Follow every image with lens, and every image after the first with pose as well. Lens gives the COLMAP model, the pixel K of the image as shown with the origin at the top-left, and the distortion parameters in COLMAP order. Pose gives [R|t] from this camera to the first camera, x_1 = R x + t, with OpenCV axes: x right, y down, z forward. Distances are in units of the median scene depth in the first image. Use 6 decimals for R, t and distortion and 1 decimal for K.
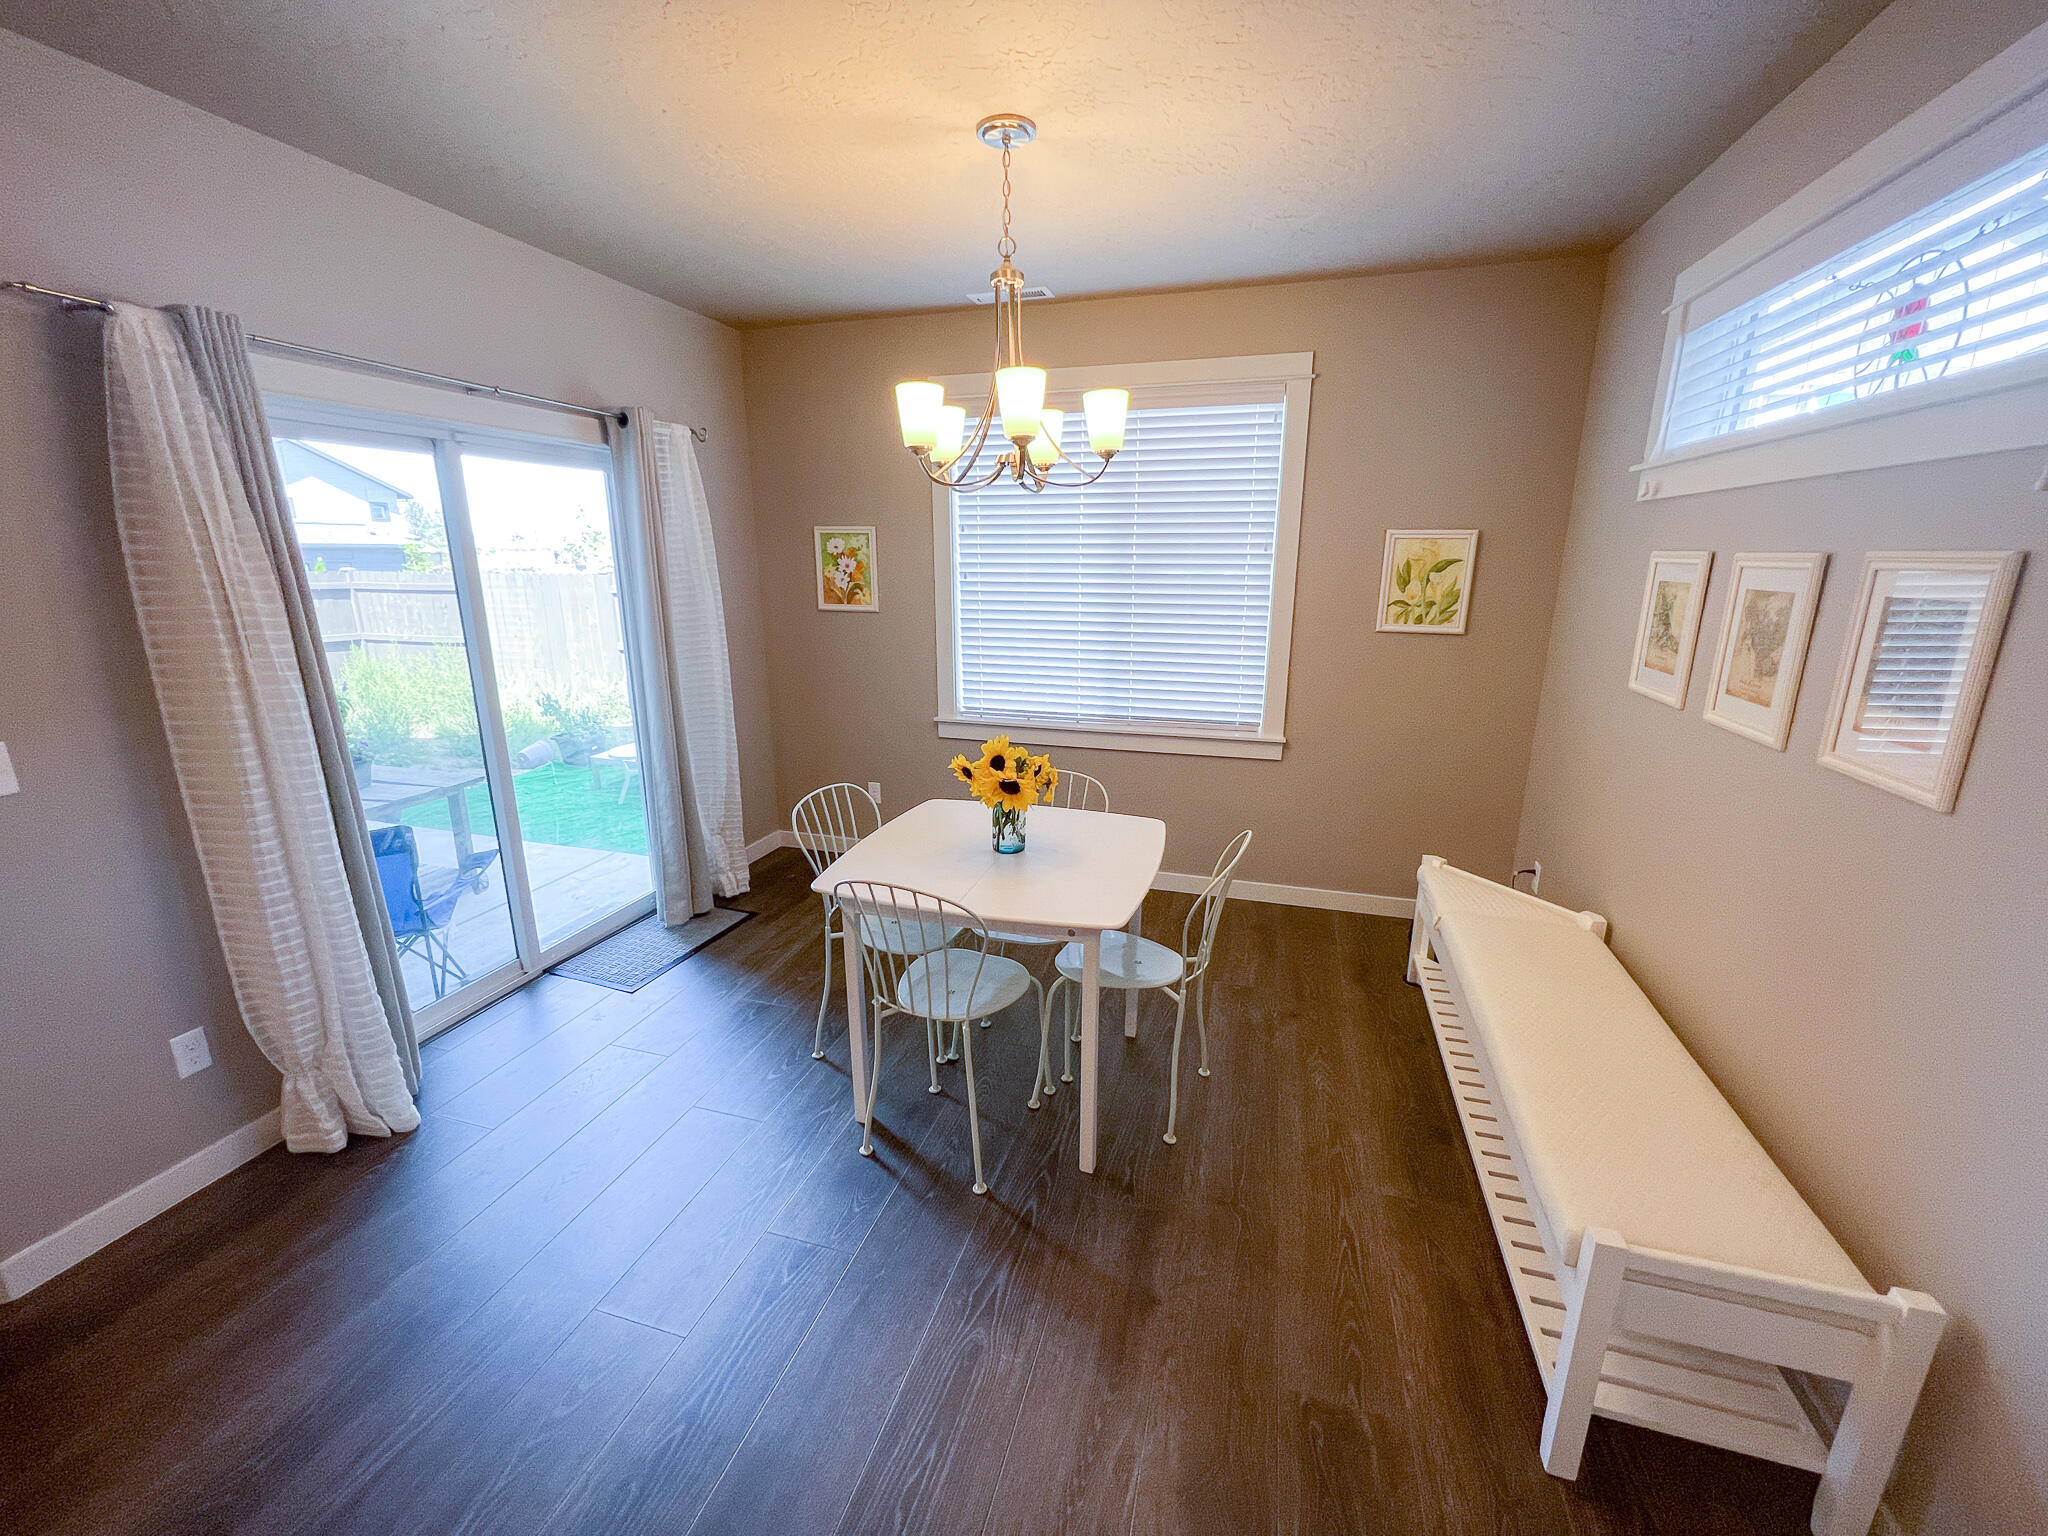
lens RADIAL K [[828.8, 0, 1022.2], [0, 828.8, 765.0], [0, 0, 1]] dist [0.003363, 0.000177]
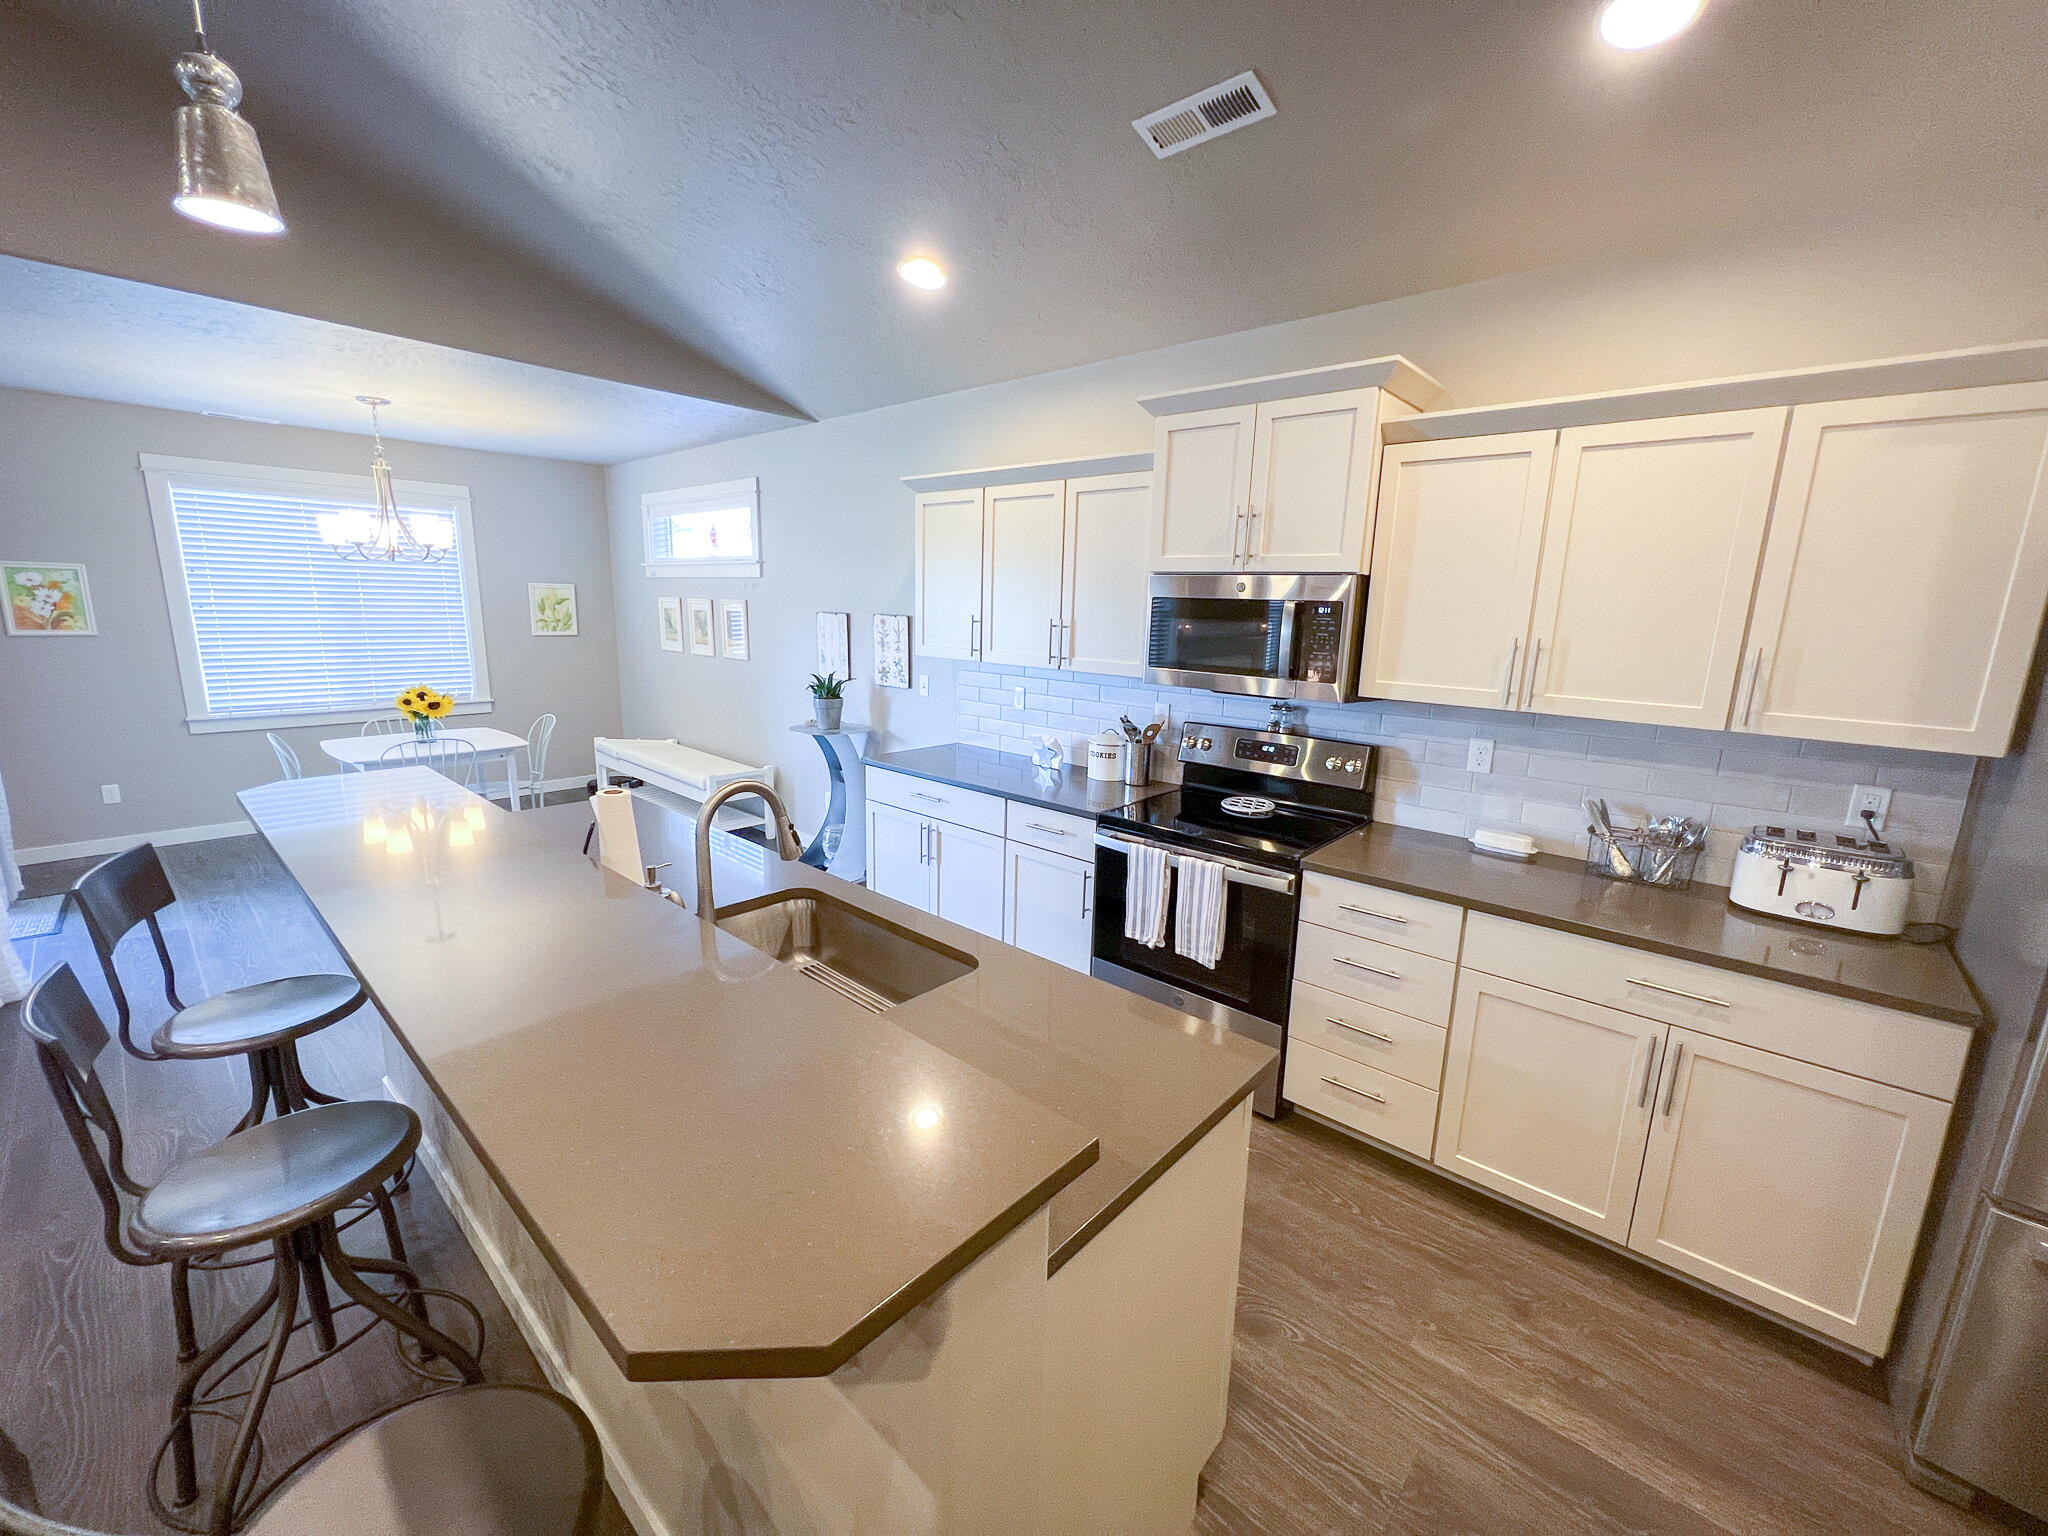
lens RADIAL K [[828.8, 0, 1030.0], [0, 828.8, 768.4], [0, 0, 1]] dist [0.003363, 0.000177]
pose [[0.427857, -0.169480, 0.887815, -0.704065], [0.204703, 0.974909, 0.087455, 0.172375], [-0.880361, 0.144320, 0.451815, -0.695767]]
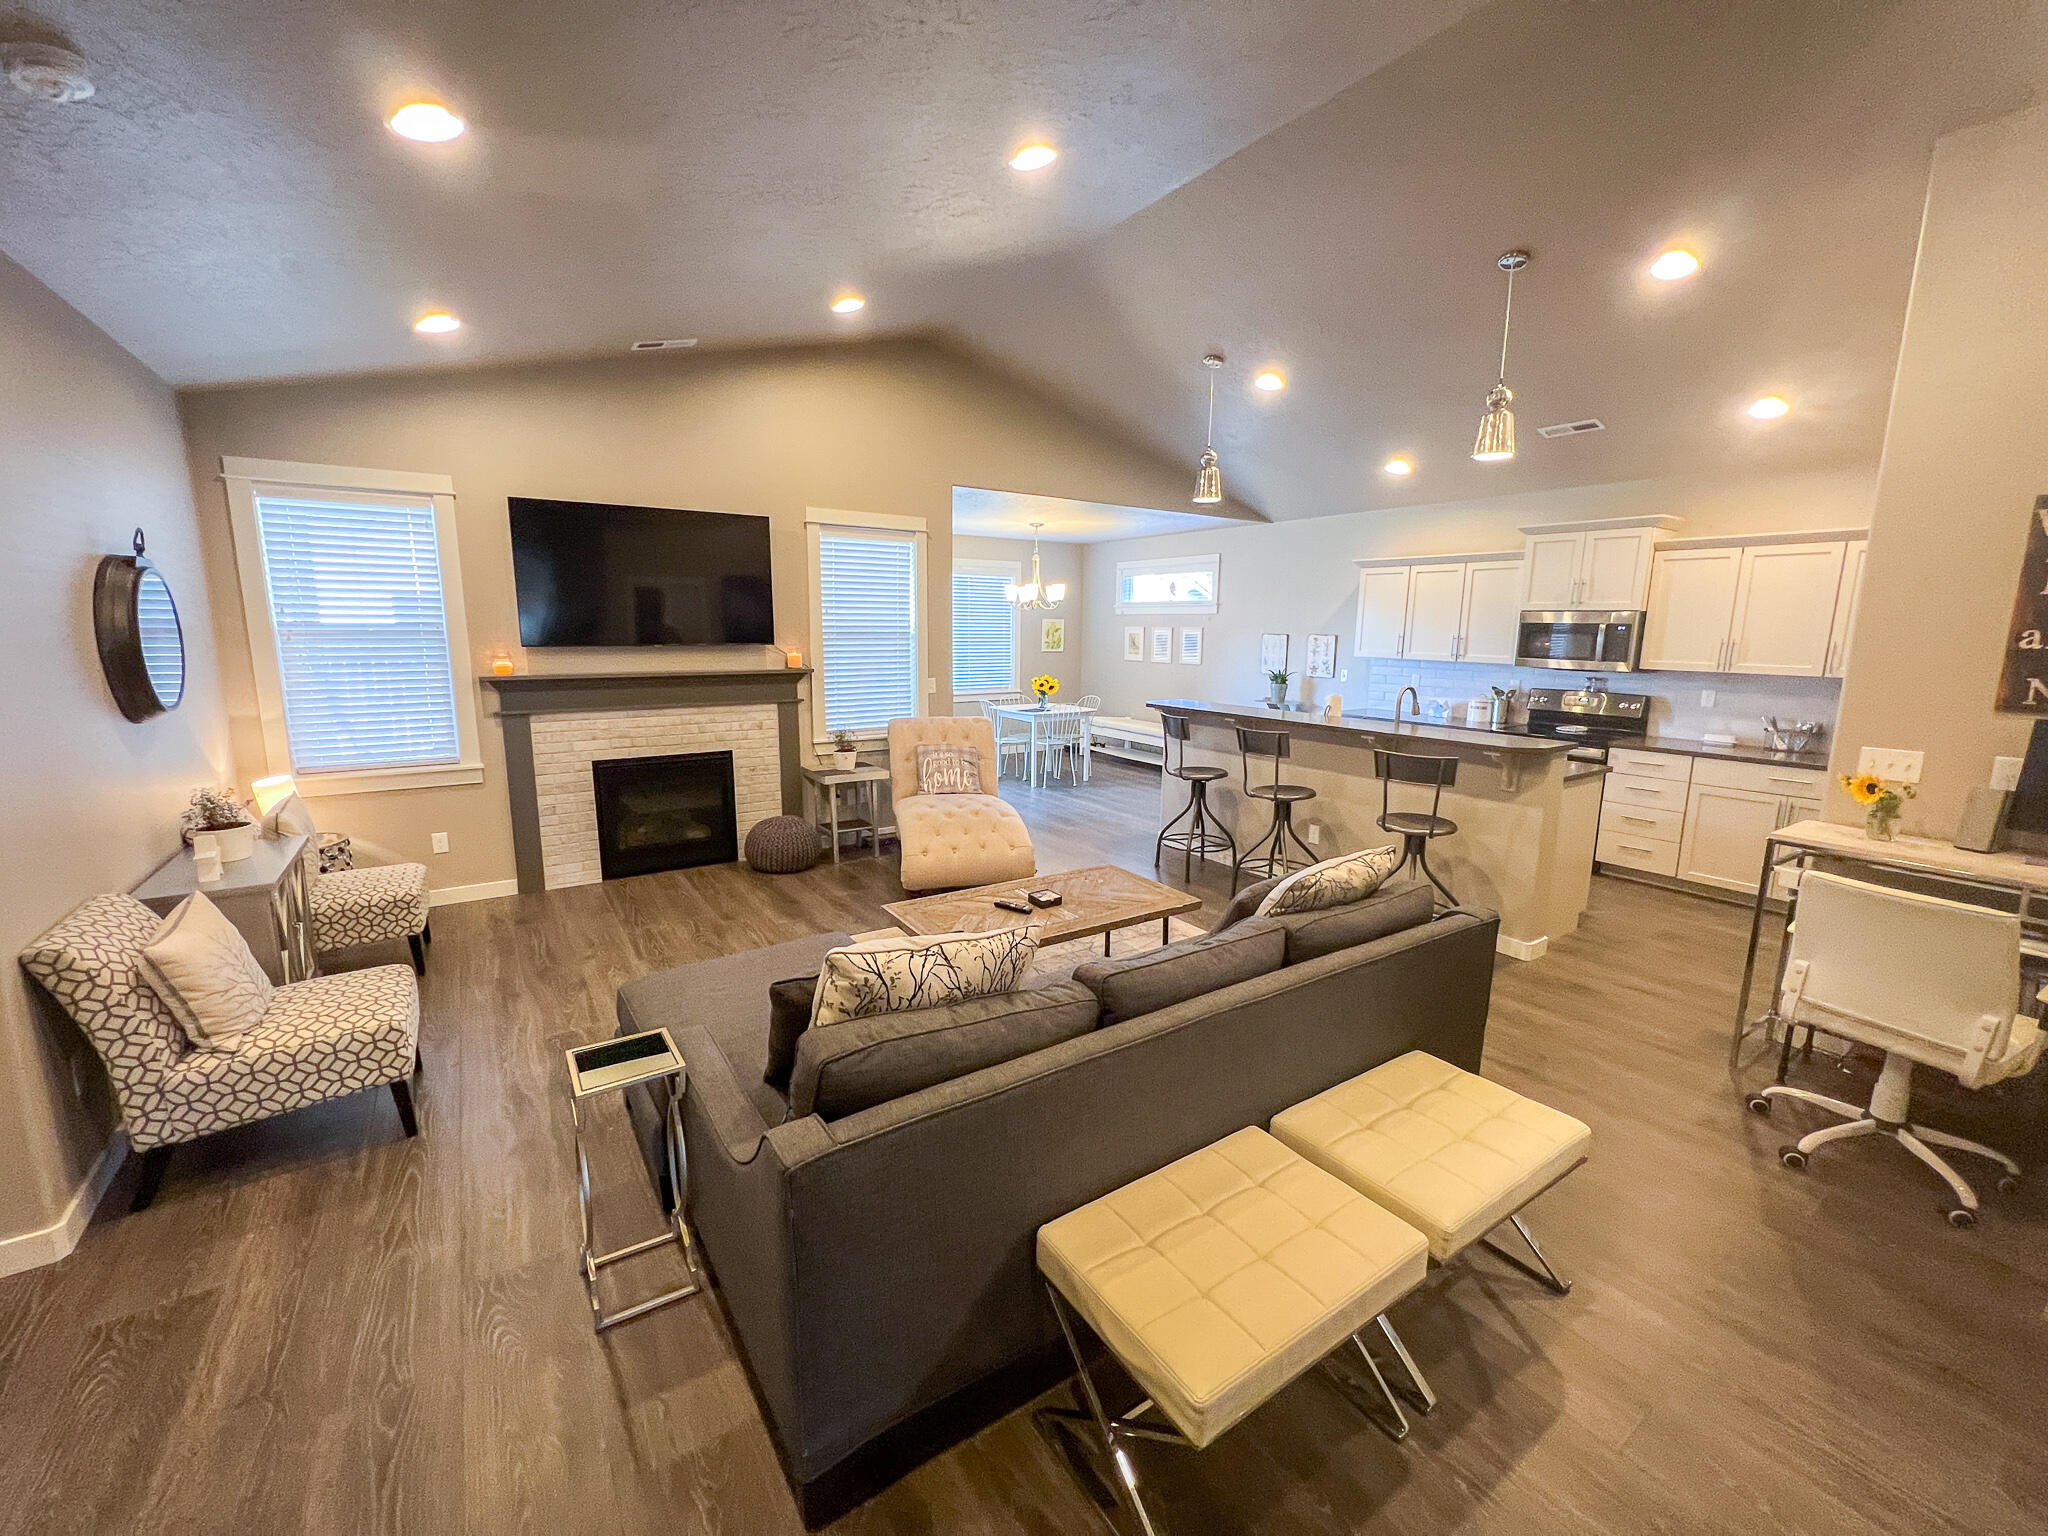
lens RADIAL K [[828.8, 0, 1030.9], [0, 828.8, 766.2], [0, 0, 1]] dist [0.003363, 0.000177]
pose [[0.632581, -0.125015, 0.764338, -1.687586], [0.185149, 0.982682, 0.007494, 0.188736], [-0.752038, 0.136776, 0.644772, -0.741702]]
